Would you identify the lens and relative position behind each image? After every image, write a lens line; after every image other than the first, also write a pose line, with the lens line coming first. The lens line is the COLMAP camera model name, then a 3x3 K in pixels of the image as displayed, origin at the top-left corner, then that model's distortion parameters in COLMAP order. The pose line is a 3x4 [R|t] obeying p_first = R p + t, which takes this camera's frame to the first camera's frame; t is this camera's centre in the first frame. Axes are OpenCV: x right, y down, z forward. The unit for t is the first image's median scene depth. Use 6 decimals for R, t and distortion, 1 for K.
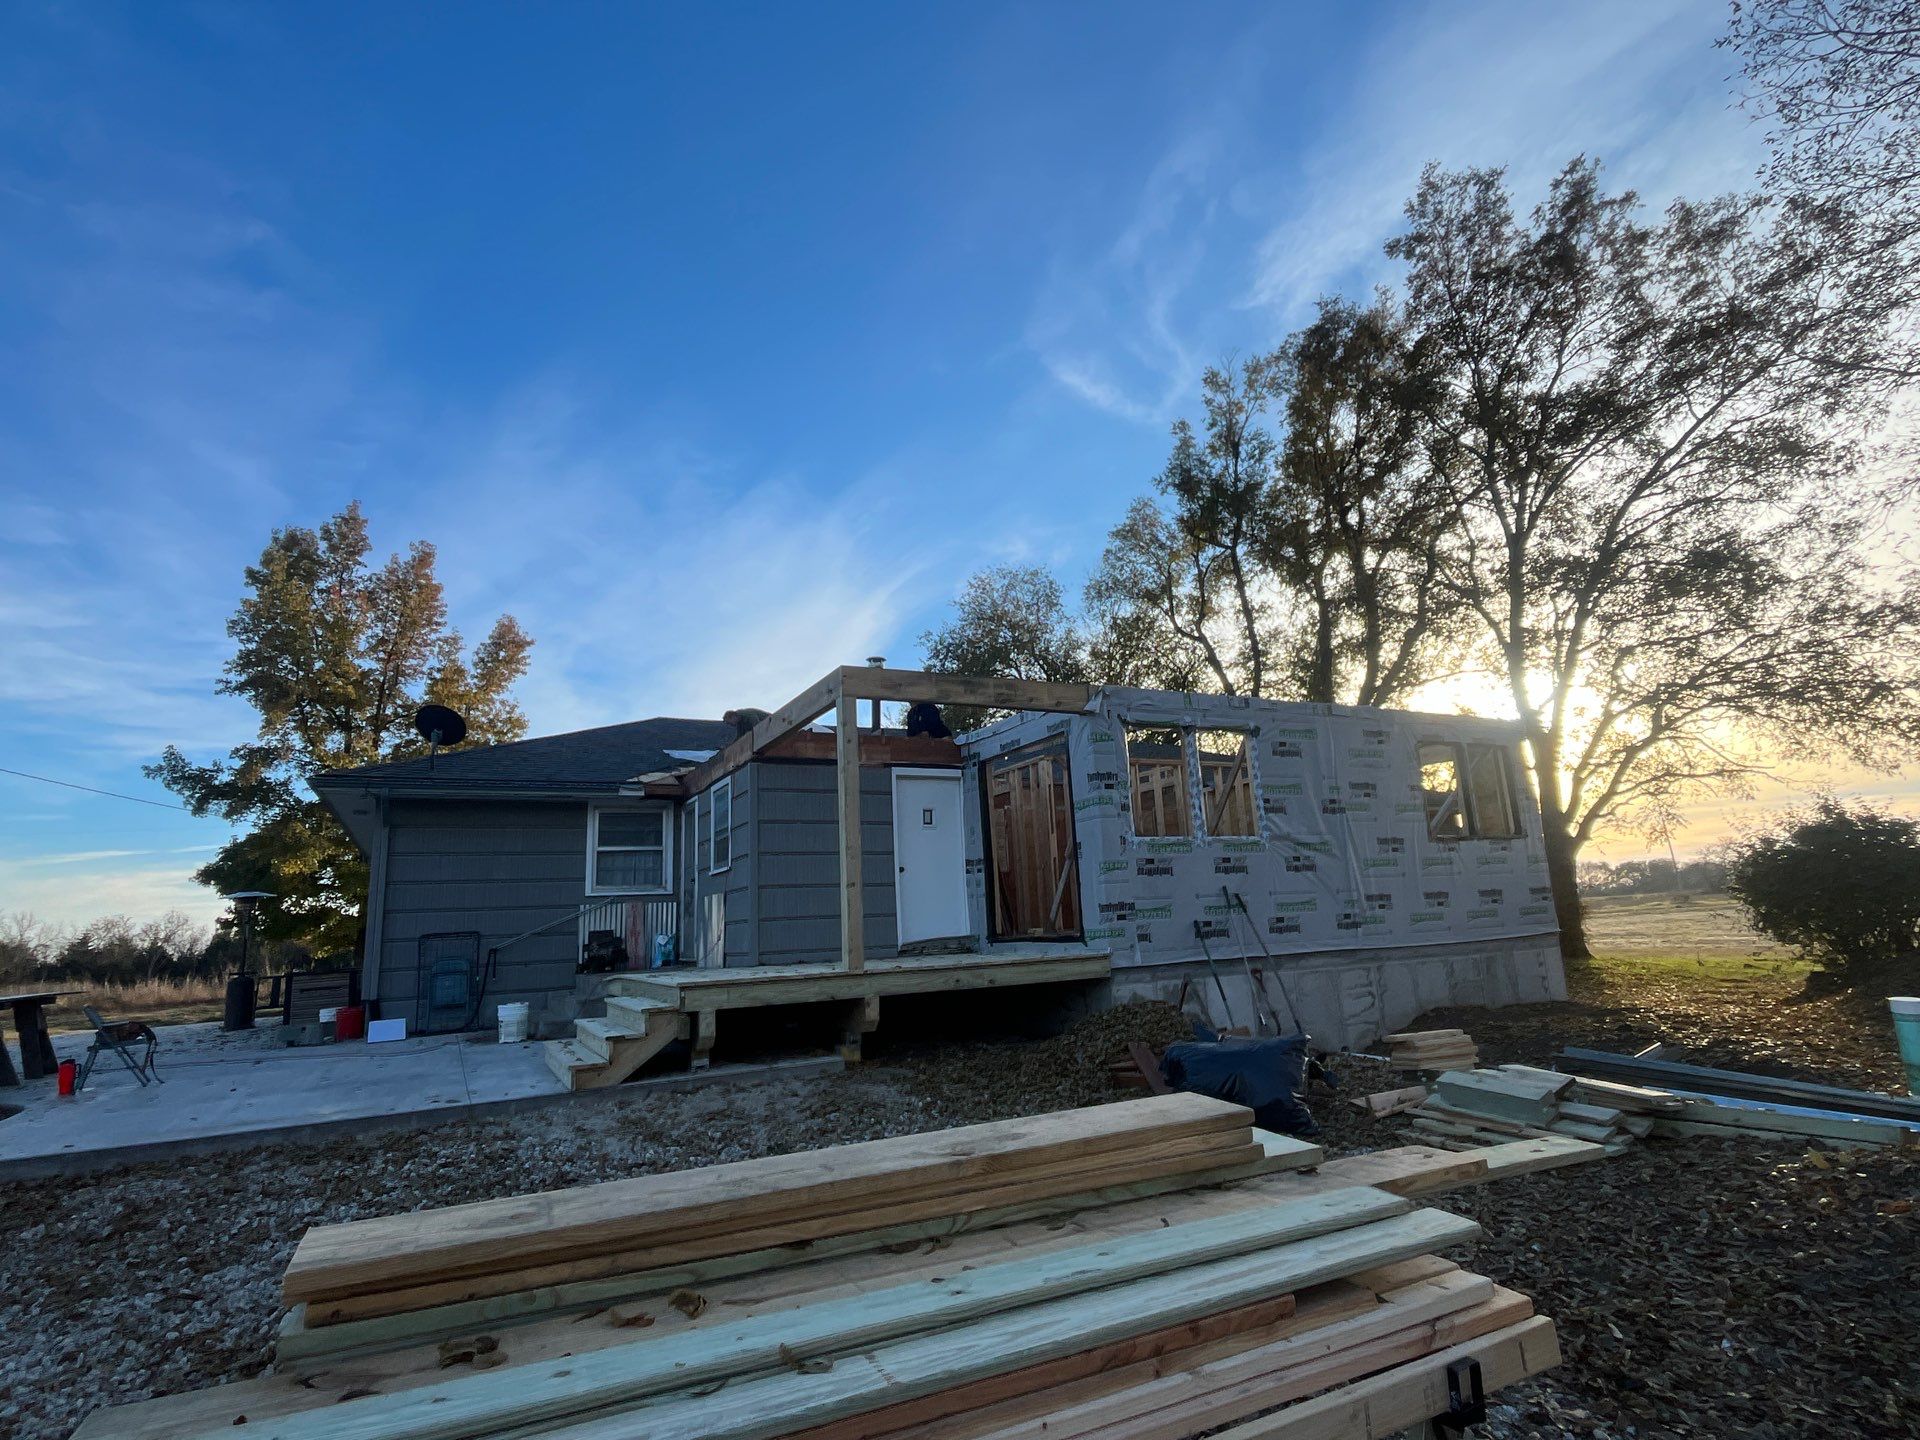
lens RADIAL K [[974.7, 0, 960.0], [0, 974.7, 720.0], [0, 0, 1]] dist [0.012271, -0.000719]
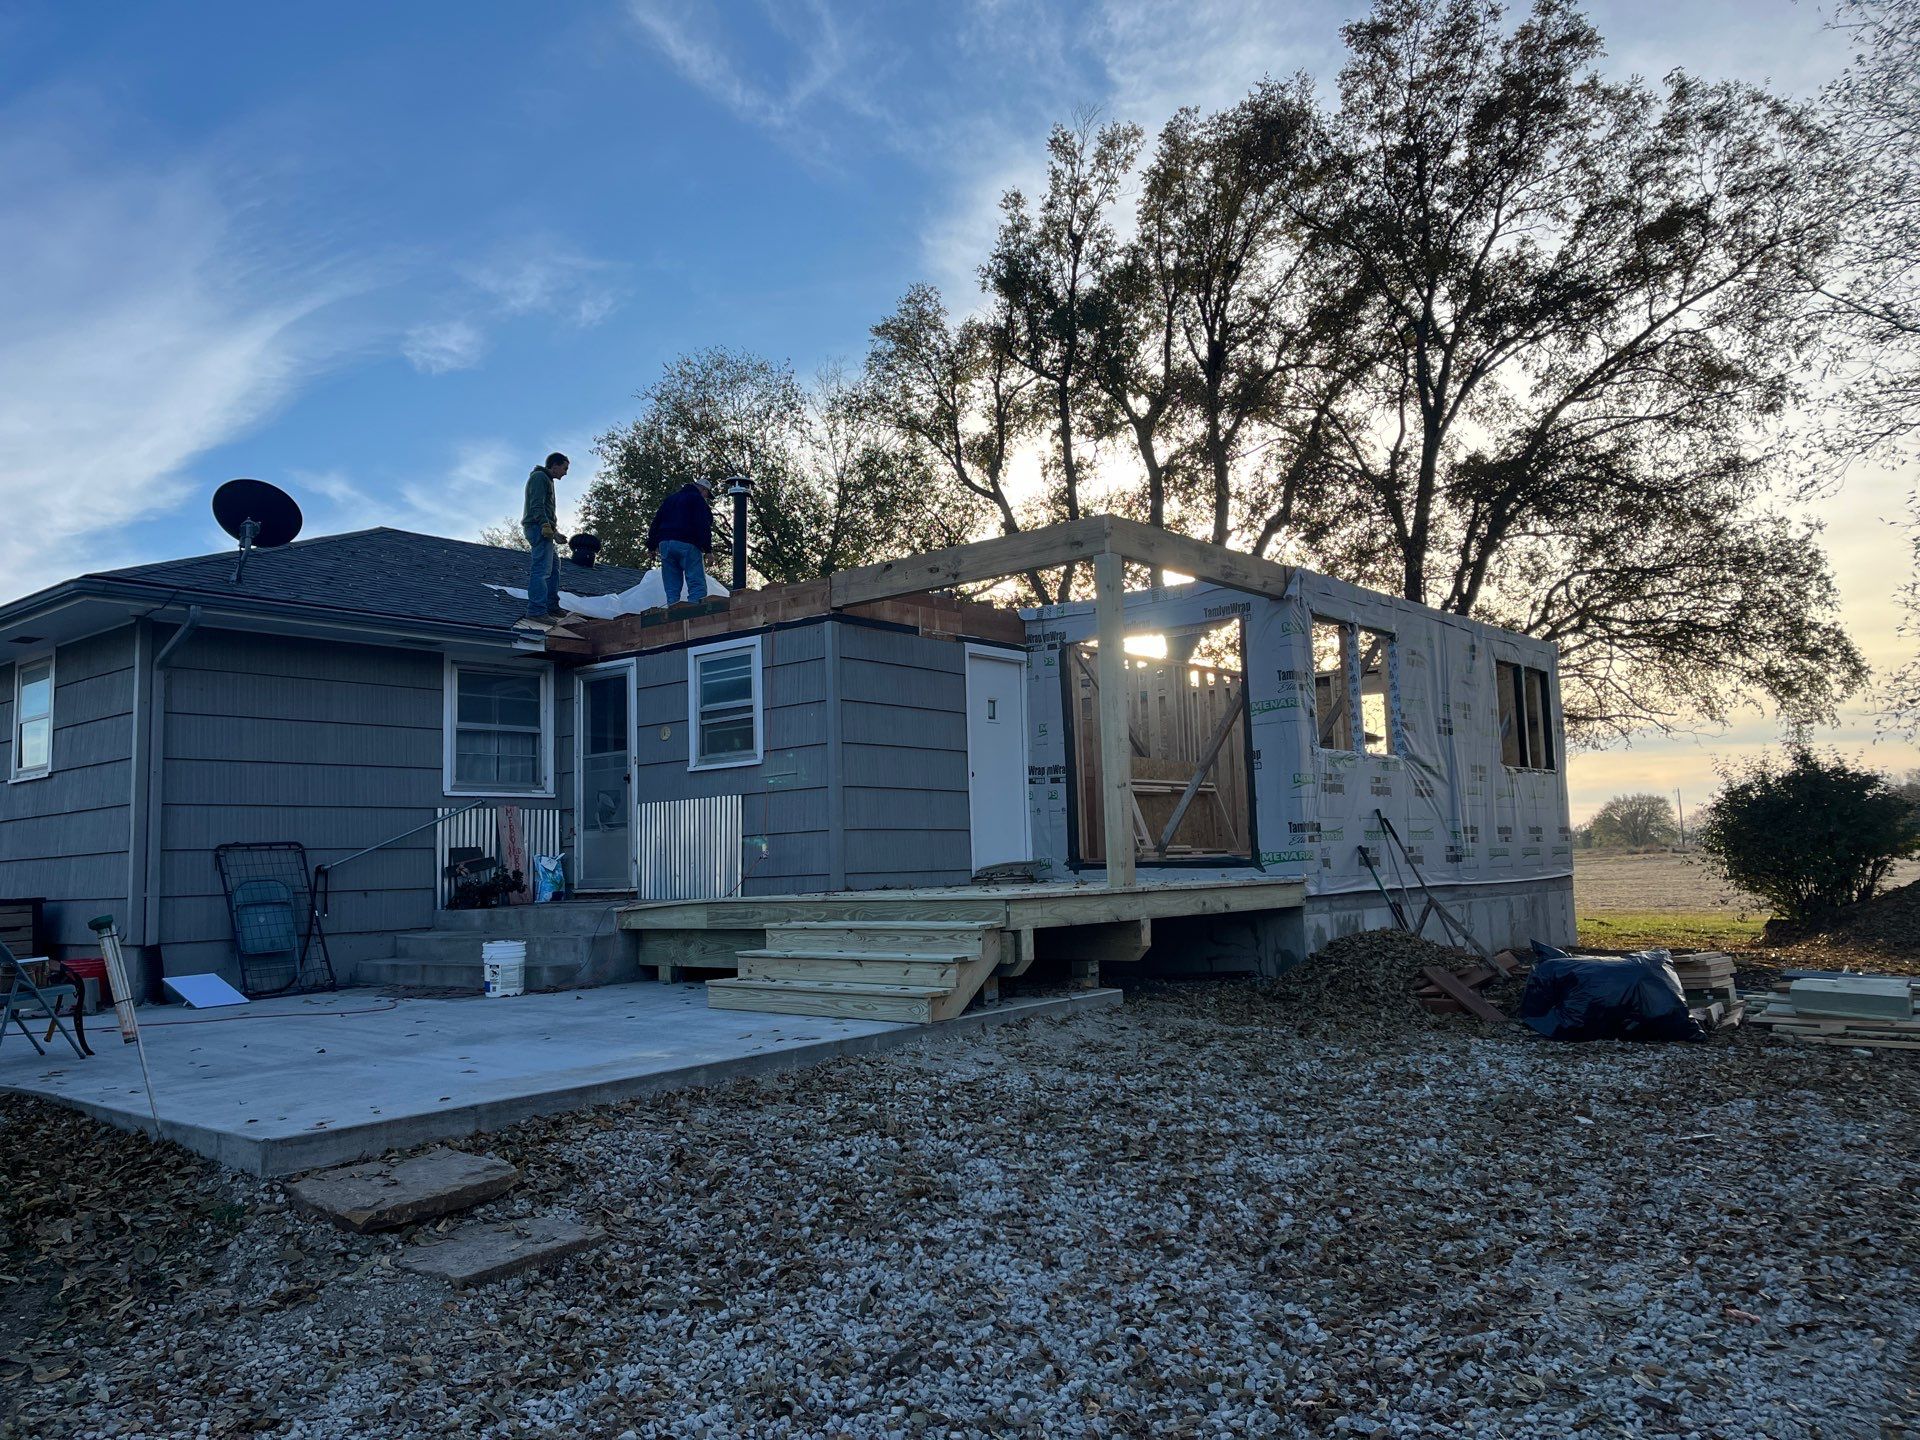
lens RADIAL K [[1434.3, 0, 966.2], [0, 1434.3, 710.0], [0, 0, 1]] dist [0.106599, -0.001343]
pose [[0.914761, 0.064734, 0.398776, -0.450086], [-0.097956, 0.993164, 0.063480, 0.025997], [-0.391941, -0.097132, 0.914849, -0.032032]]
